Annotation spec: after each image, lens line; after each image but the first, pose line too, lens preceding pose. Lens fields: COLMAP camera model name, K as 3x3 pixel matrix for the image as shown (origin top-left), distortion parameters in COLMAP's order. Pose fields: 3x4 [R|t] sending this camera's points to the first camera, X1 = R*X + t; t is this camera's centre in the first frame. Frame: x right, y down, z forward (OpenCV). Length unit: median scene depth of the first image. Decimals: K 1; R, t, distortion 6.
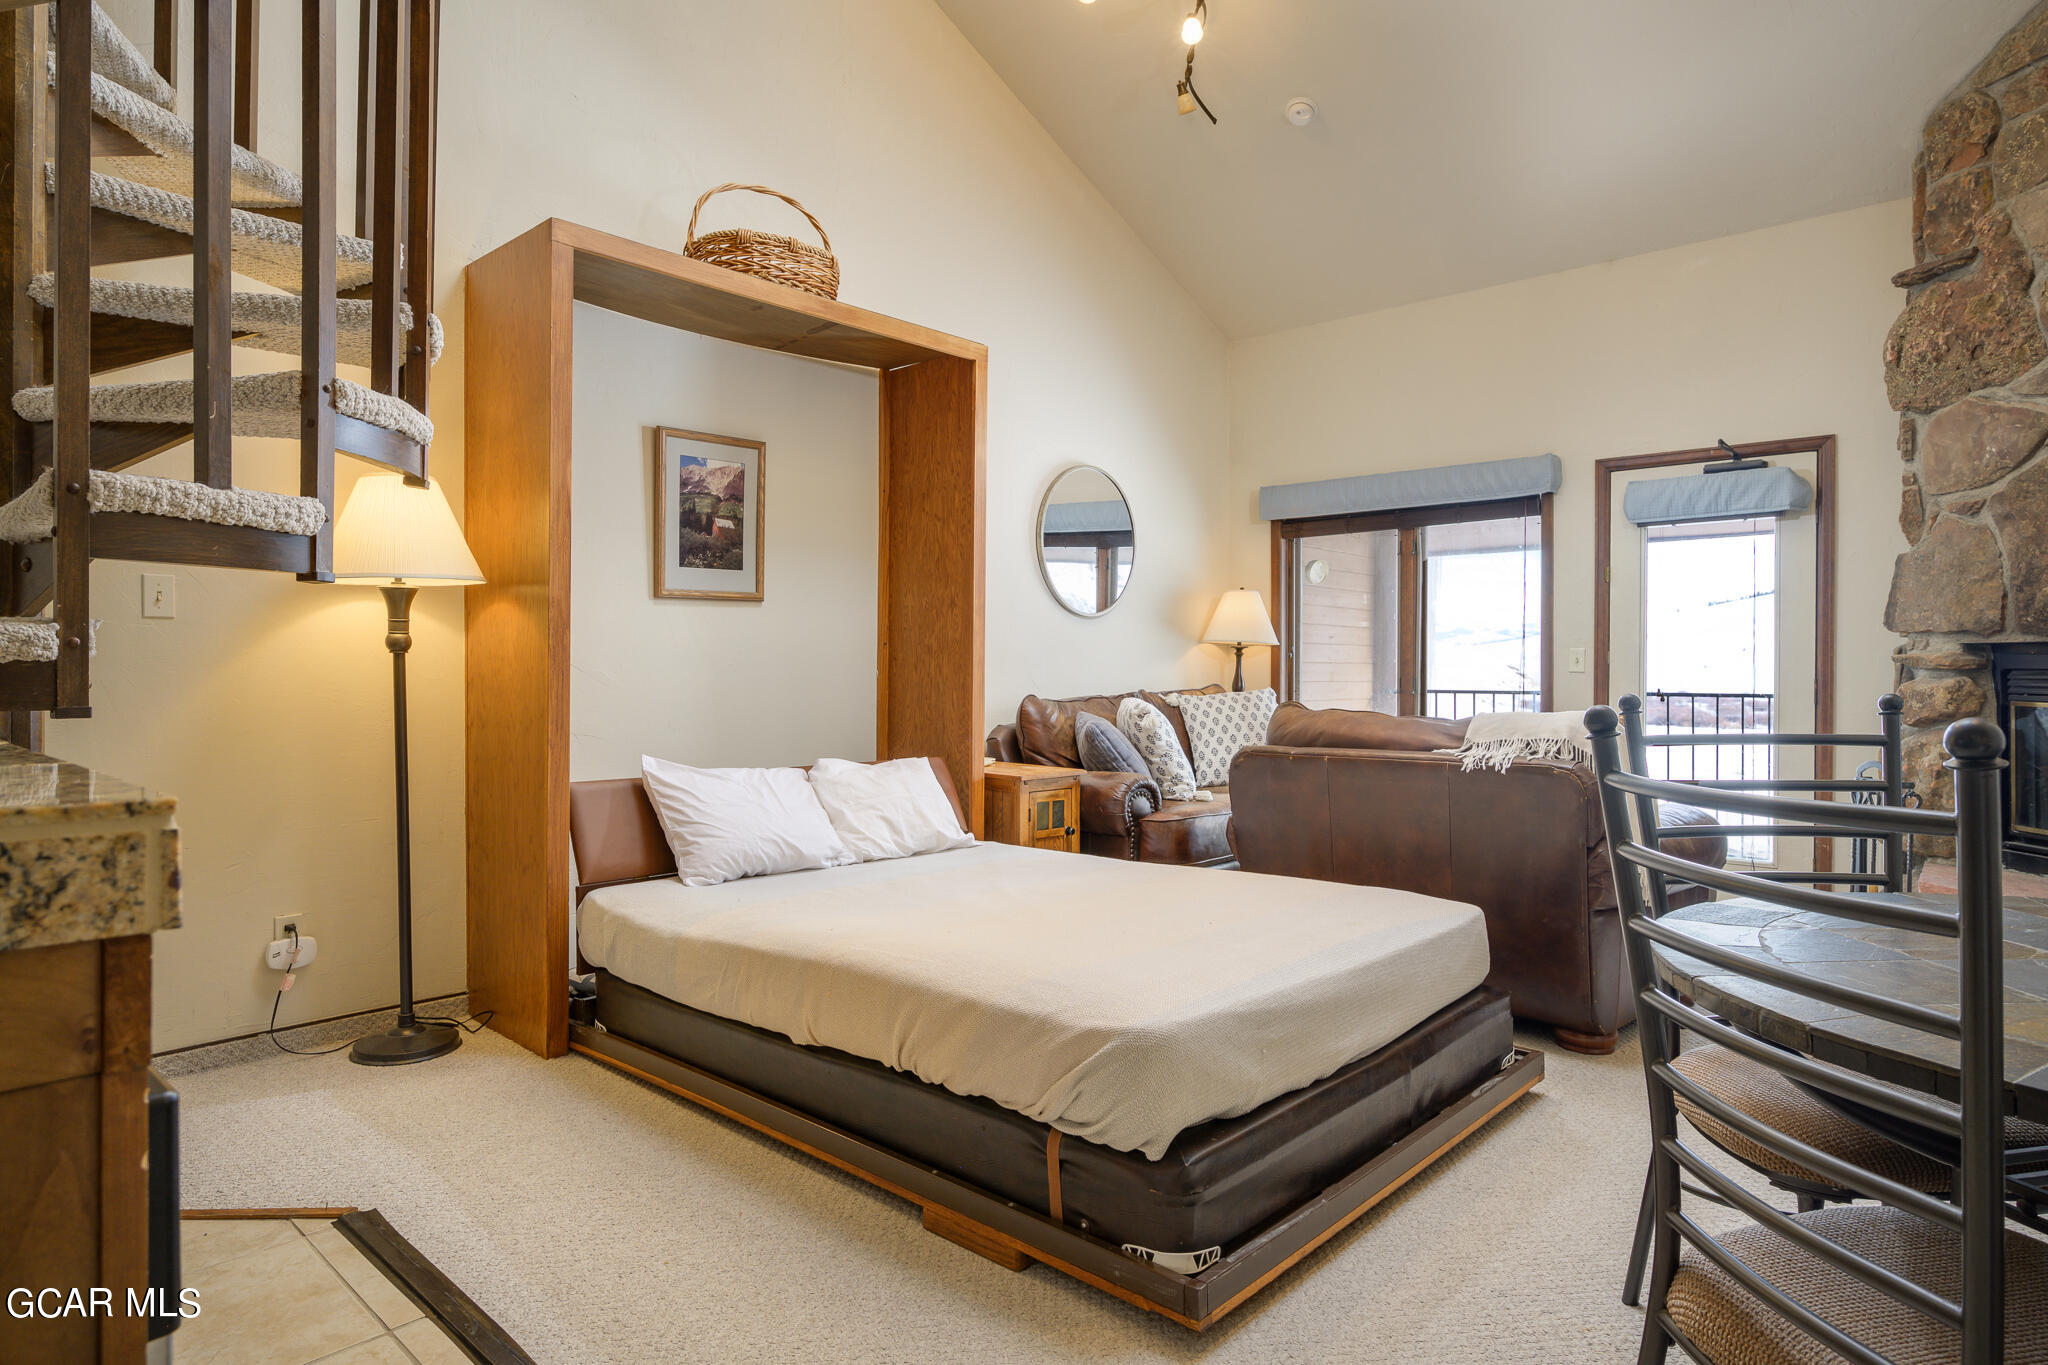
lens RADIAL K [[1158.9, 0, 1024.8], [0, 1158.9, 668.8], [0, 0, 1]] dist [-0.002924, -0.000024]
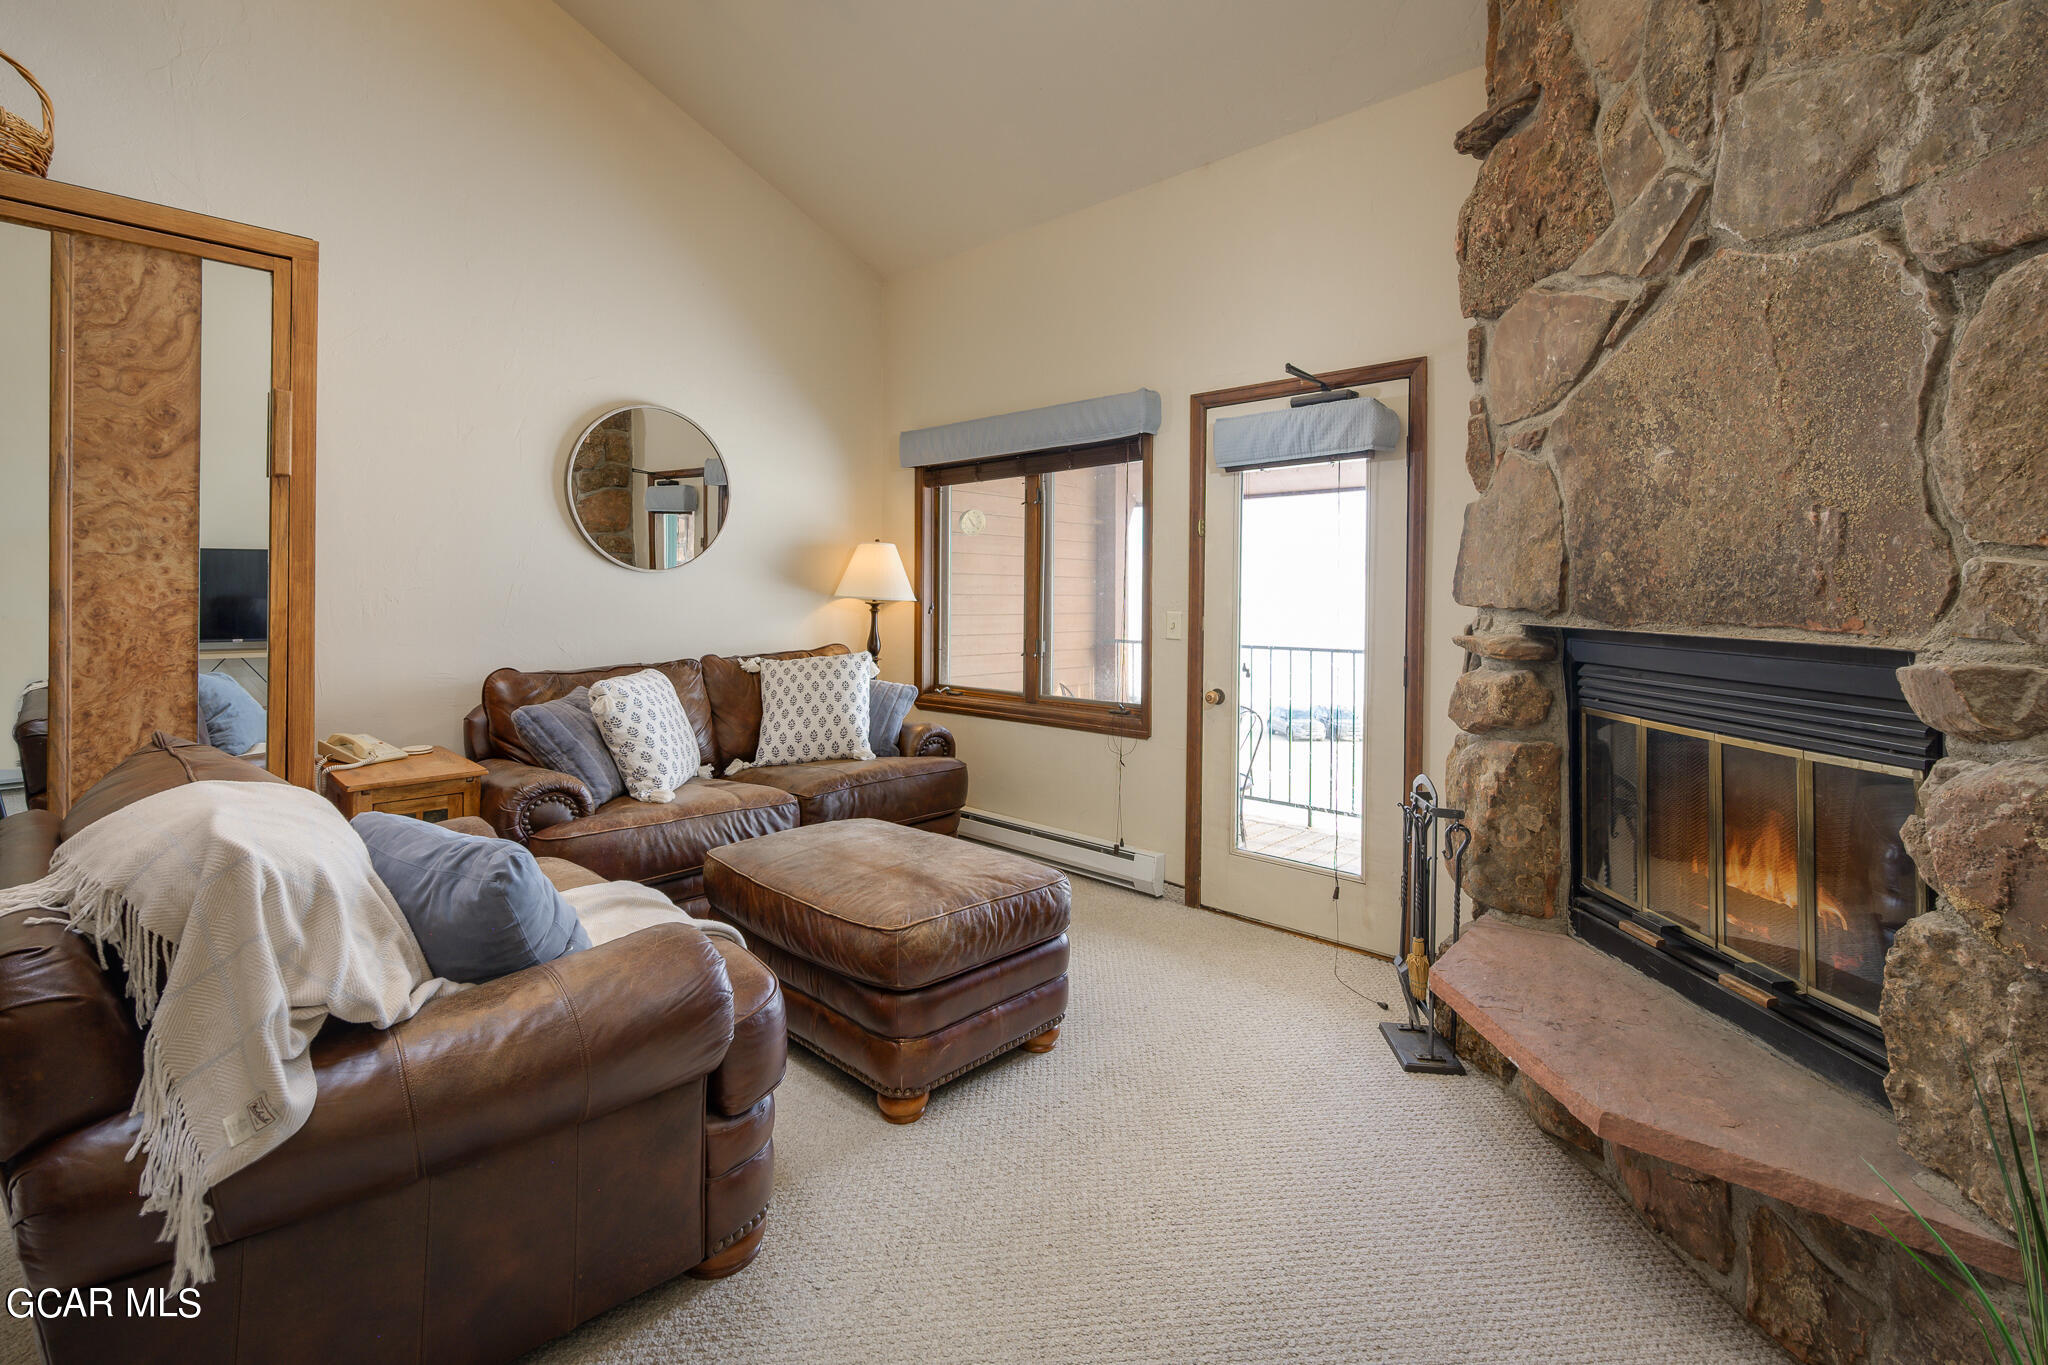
lens RADIAL K [[919.2, 0, 1024.2], [0, 919.2, 596.0], [0, 0, 1]] dist [-0.002137, 0.000679]
pose [[0.999920, 0.001234, -0.012583, 0.495194], [-0.001212, 0.999998, 0.001774, -0.040649], [0.012585, -0.001758, 0.999919, 0.407499]]
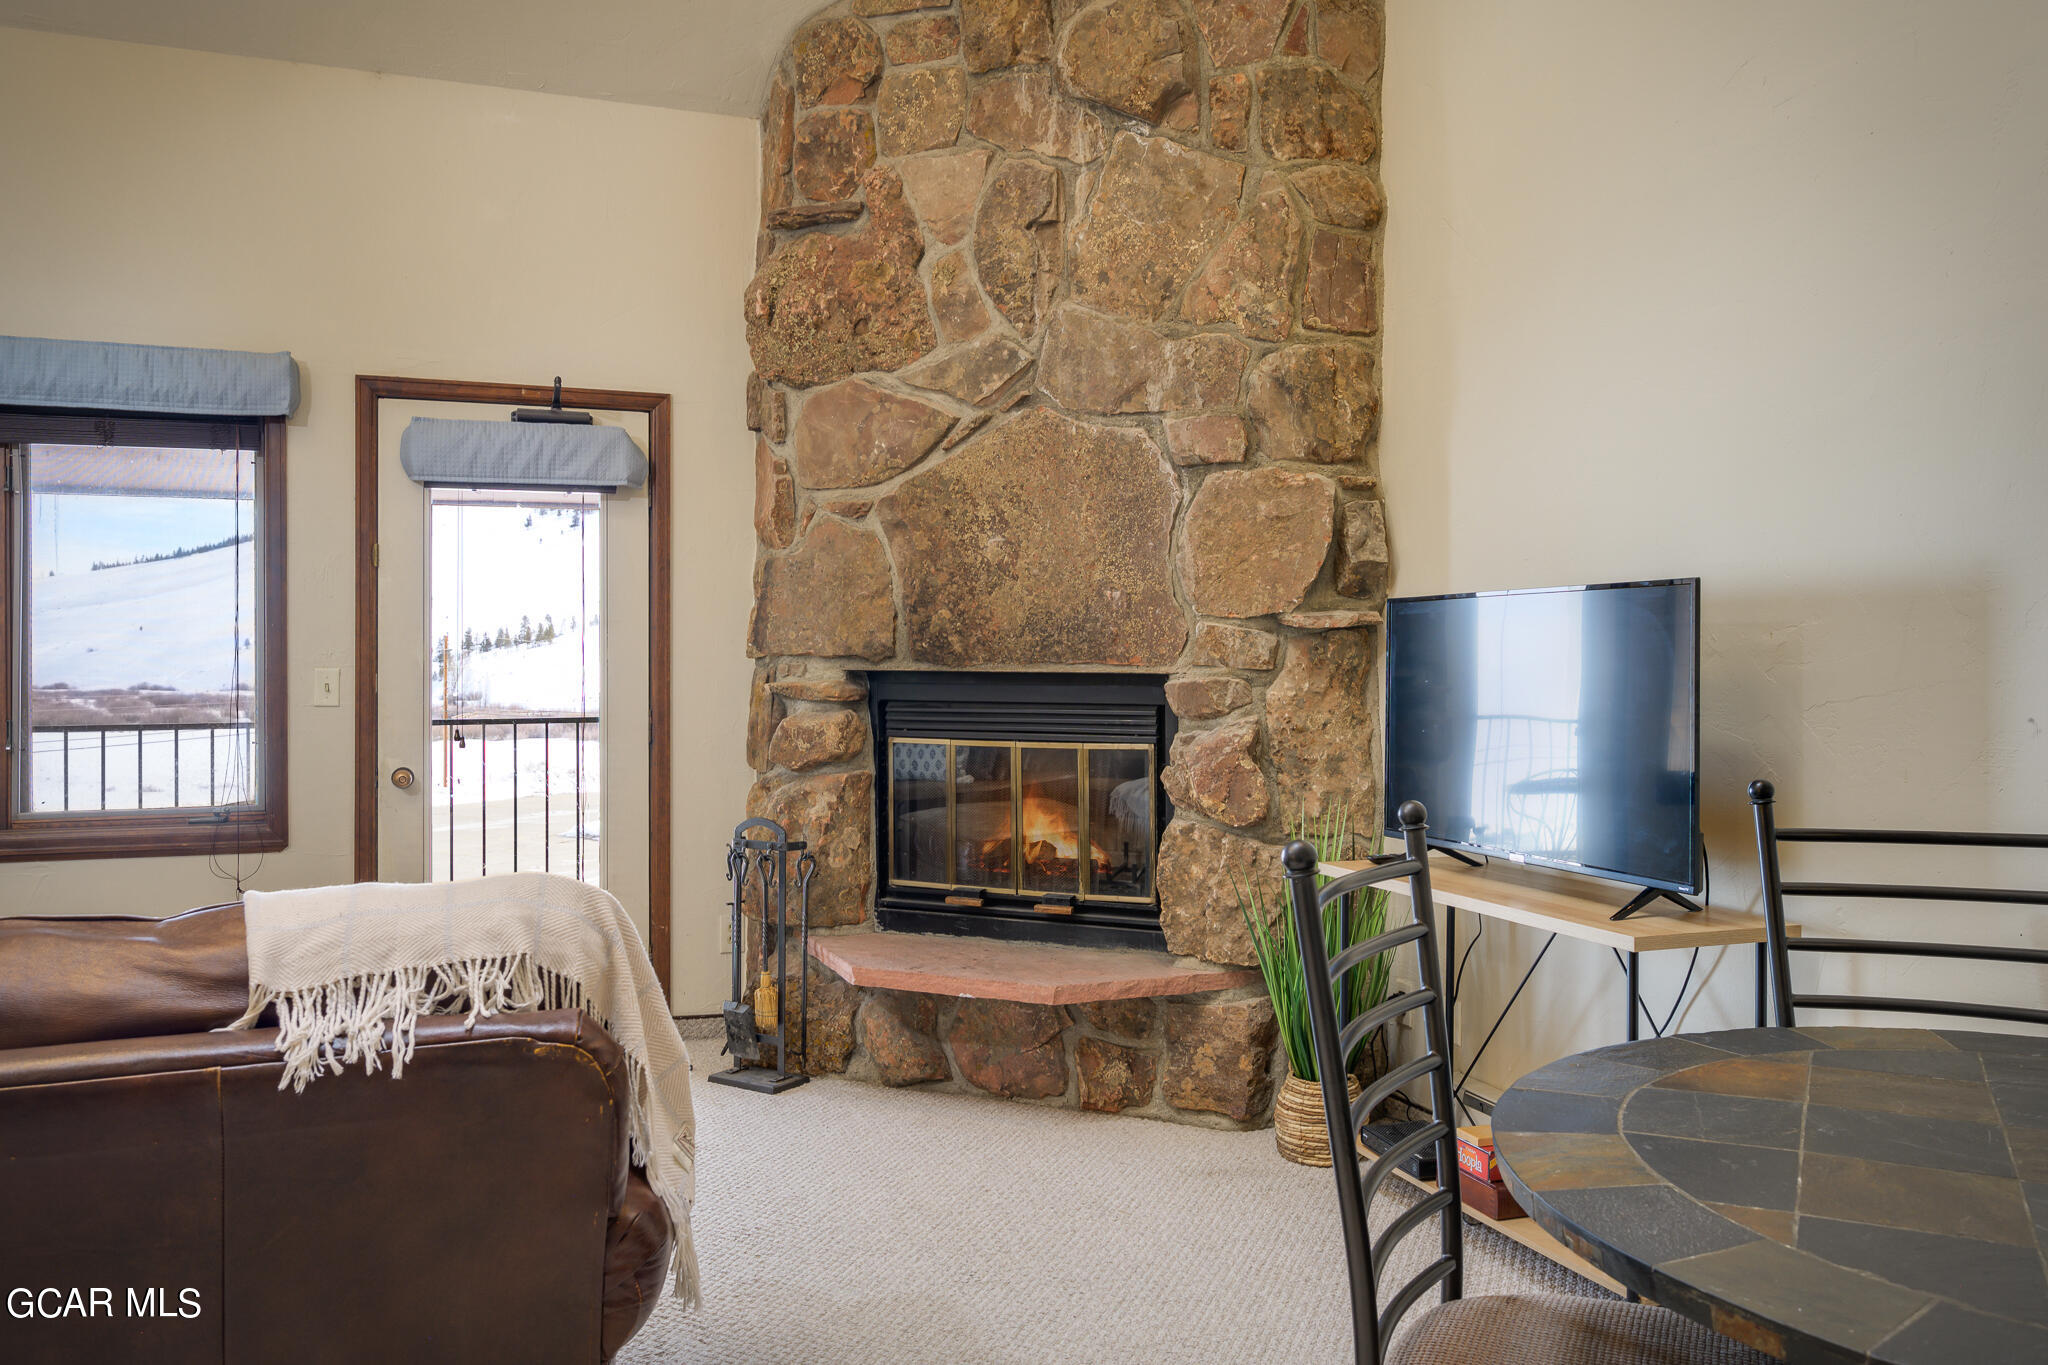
lens RADIAL K [[1509.5, 0, 1018.7], [0, 1509.5, 657.5], [0, 0, 1]] dist [-0.003259, 0.000437]
pose [[0.465585, -0.004401, 0.884992, -0.100922], [0.001508, 0.999990, 0.004180, -0.035223], [-0.885002, -0.000612, 0.465587, 0.375184]]
